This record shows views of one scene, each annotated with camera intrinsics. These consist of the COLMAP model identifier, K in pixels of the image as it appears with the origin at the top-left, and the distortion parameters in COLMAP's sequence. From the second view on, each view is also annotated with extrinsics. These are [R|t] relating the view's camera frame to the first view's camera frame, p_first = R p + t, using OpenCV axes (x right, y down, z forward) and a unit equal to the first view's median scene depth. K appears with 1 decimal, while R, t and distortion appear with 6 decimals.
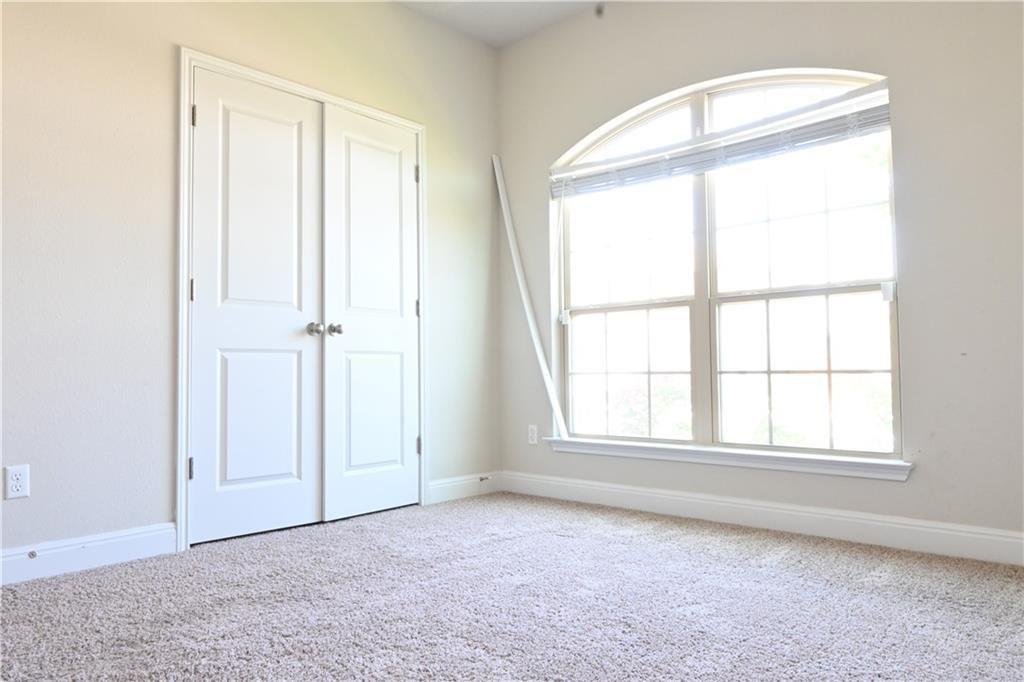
lens RADIAL K [[698.4, 0, 511.8], [0, 698.4, 338.6], [0, 0, 1]] dist [-0.006425, -0.000435]
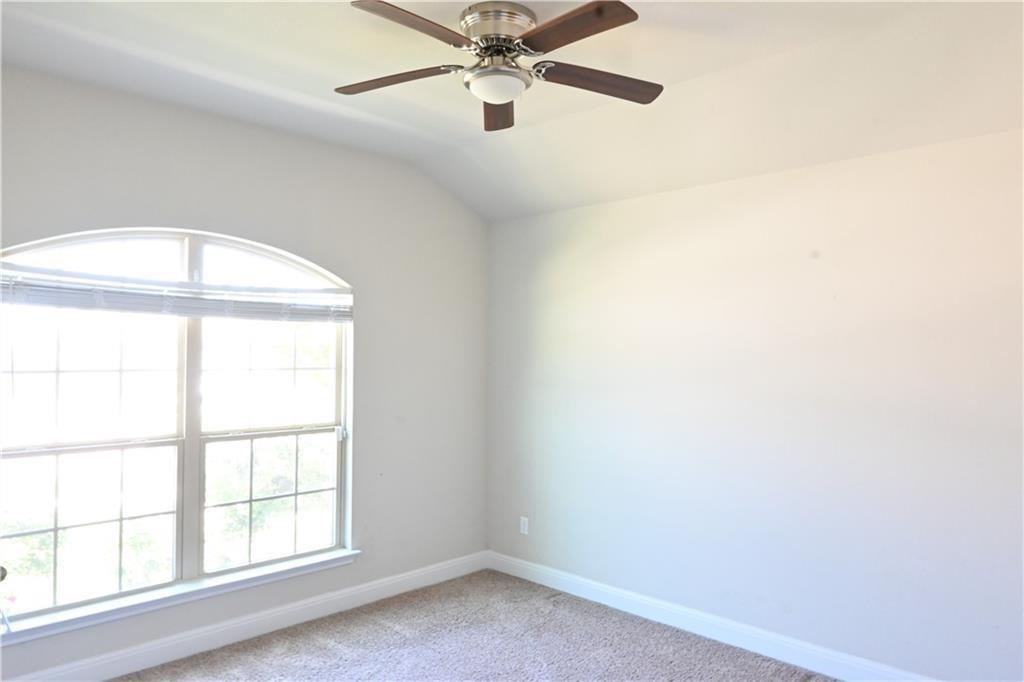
lens RADIAL K [[698.4, 0, 511.8], [0, 698.4, 338.6], [0, 0, 1]] dist [-0.006425, -0.000435]
pose [[0.106171, 0.038328, 0.993609, -0.758576], [-0.038862, 0.998653, -0.034370, -0.199938], [-0.993588, -0.034964, 0.107518, 0.440142]]
